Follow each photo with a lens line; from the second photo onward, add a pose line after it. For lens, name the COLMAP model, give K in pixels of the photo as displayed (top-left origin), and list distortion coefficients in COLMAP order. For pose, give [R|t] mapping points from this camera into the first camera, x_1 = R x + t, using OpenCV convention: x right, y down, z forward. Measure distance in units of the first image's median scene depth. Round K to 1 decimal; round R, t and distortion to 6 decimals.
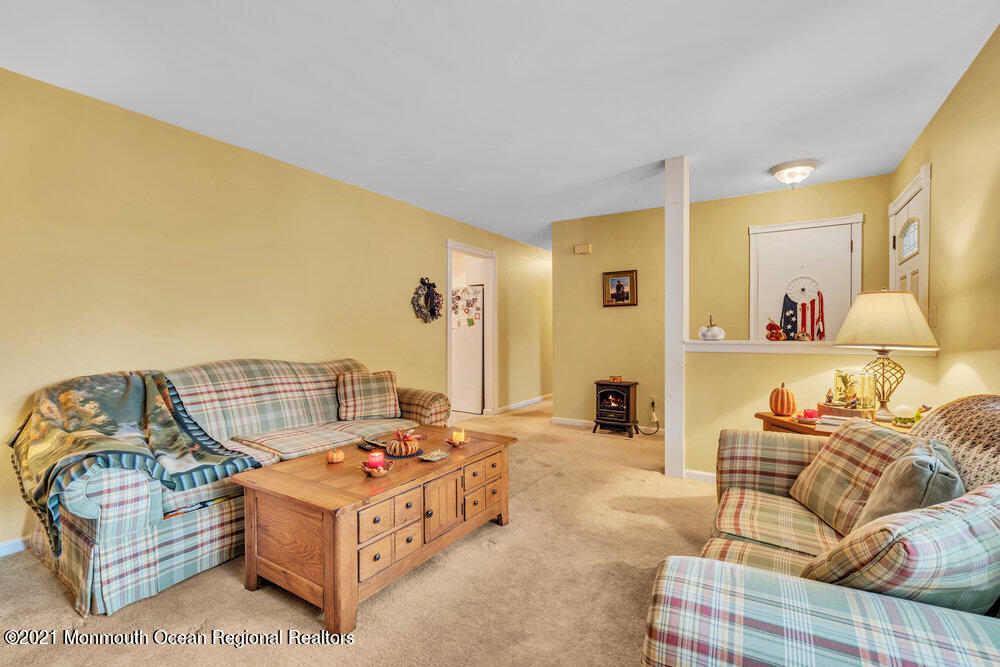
lens RADIAL K [[452.2, 0, 500.0], [0, 452.2, 332.8], [0, 0, 1]] dist [-0.004945, 0.002350]
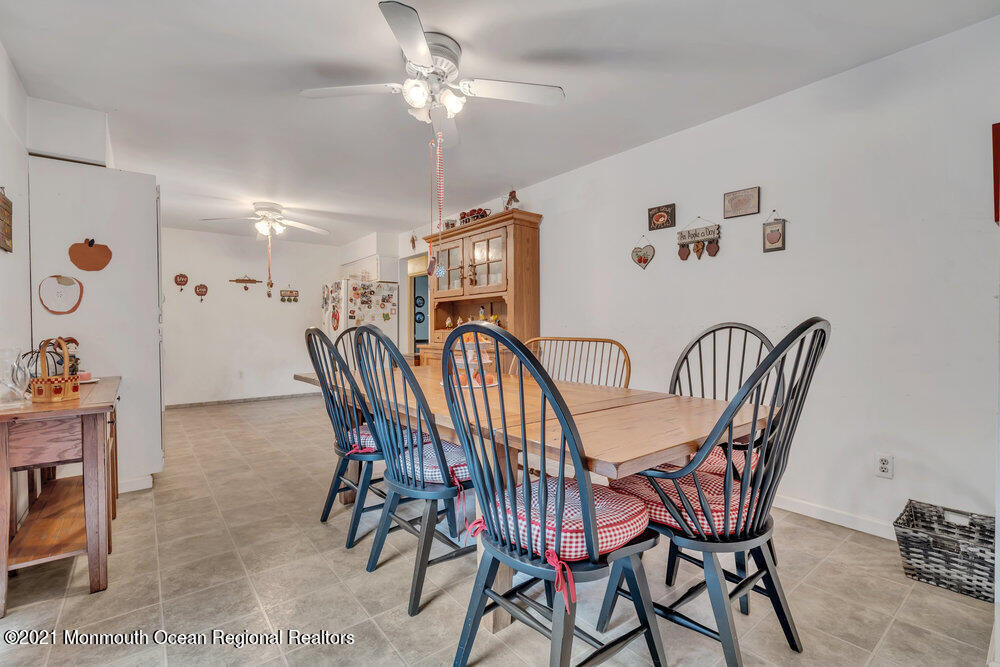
lens RADIAL K [[452.2, 0, 500.3], [0, 452.2, 333.6], [0, 0, 1]] dist [-0.004945, 0.002350]
pose [[0.327292, -0.013455, 0.944827, -2.356364], [0.008210, 0.999901, 0.011396, 0.013028], [-0.944888, 0.004027, 0.327370, 0.995854]]
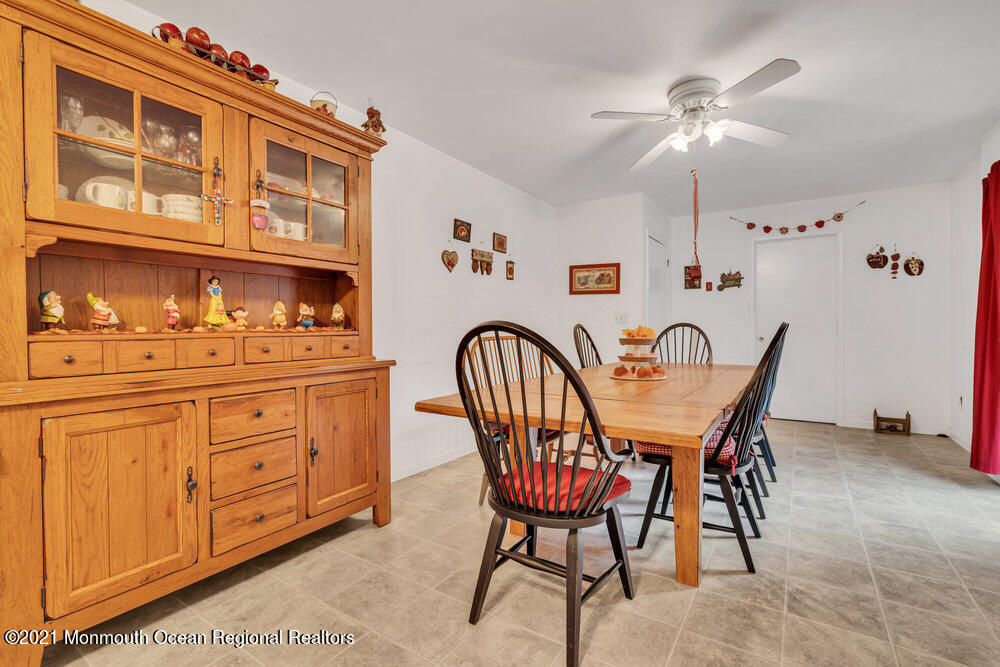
lens RADIAL K [[452.2, 0, 500.1], [0, 452.2, 332.4], [0, 0, 1]] dist [-0.004945, 0.002350]
pose [[-0.999647, 0.002889, 0.026424, -1.140655], [0.003322, 0.999861, 0.016351, 0.008450], [-0.026373, 0.016433, -0.999517, 2.468699]]
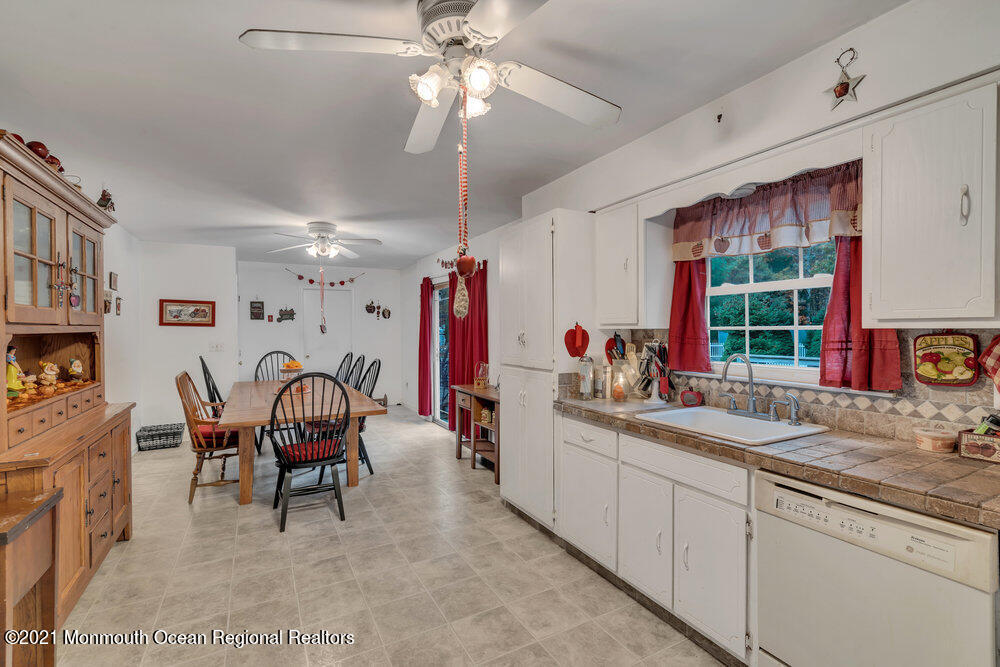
lens RADIAL K [[452.2, 0, 500.2], [0, 452.2, 332.2], [0, 0, 1]] dist [-0.004945, 0.002350]
pose [[-0.492259, 0.009199, -0.870400, -0.316248], [0.000642, 0.999948, 0.010206, -0.115471], [0.870448, 0.004465, -0.492239, 2.939946]]
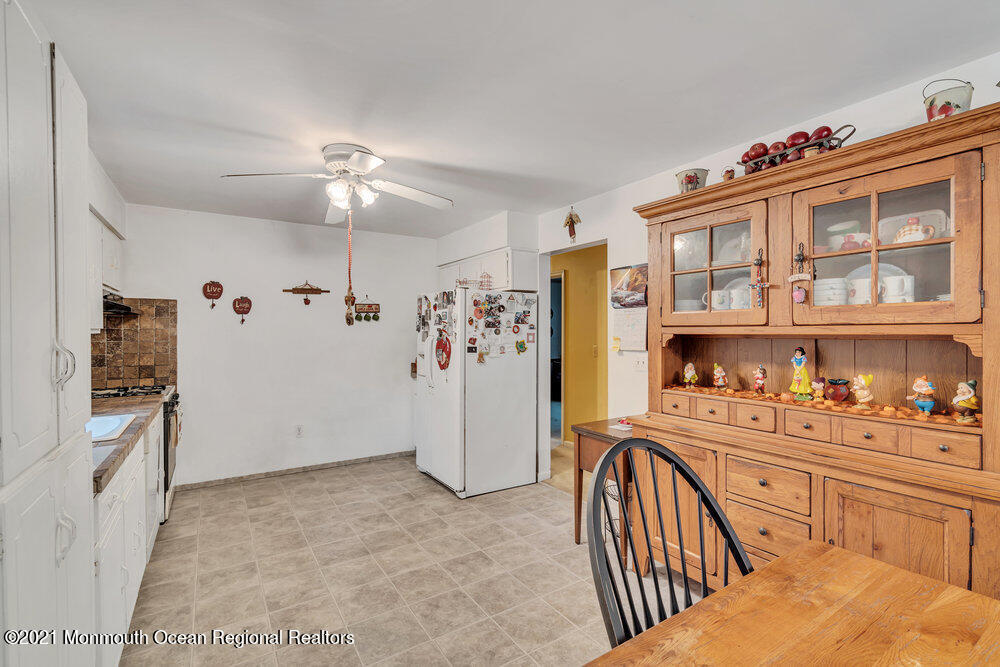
lens RADIAL K [[452.2, 0, 501.8], [0, 452.2, 334.1], [0, 0, 1]] dist [-0.004945, 0.002350]
pose [[0.421947, -0.010515, 0.906559, -1.626231], [0.006638, 0.999942, 0.008509, -0.116453], [-0.906596, 0.002427, 0.421992, 1.827886]]
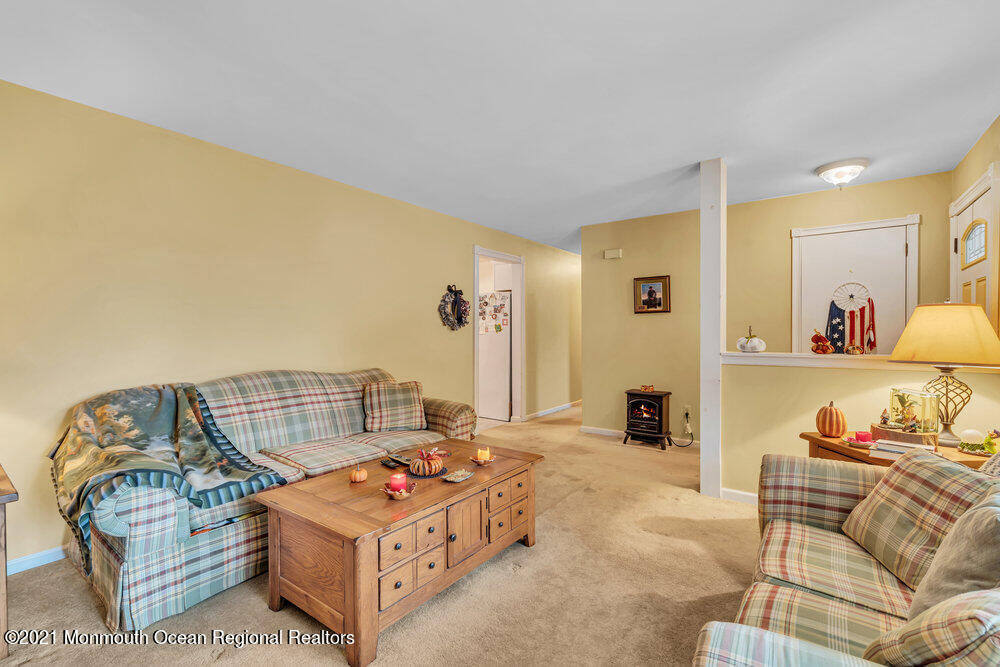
lens RADIAL K [[452.2, 0, 499.8], [0, 452.2, 332.8], [0, 0, 1]] dist [-0.004945, 0.002350]
pose [[0.997935, 0.000263, -0.064226, 0.005648], [-0.000293, 1.000000, -0.000466, -0.031074], [0.064226, 0.000483, 0.997935, 0.030648]]
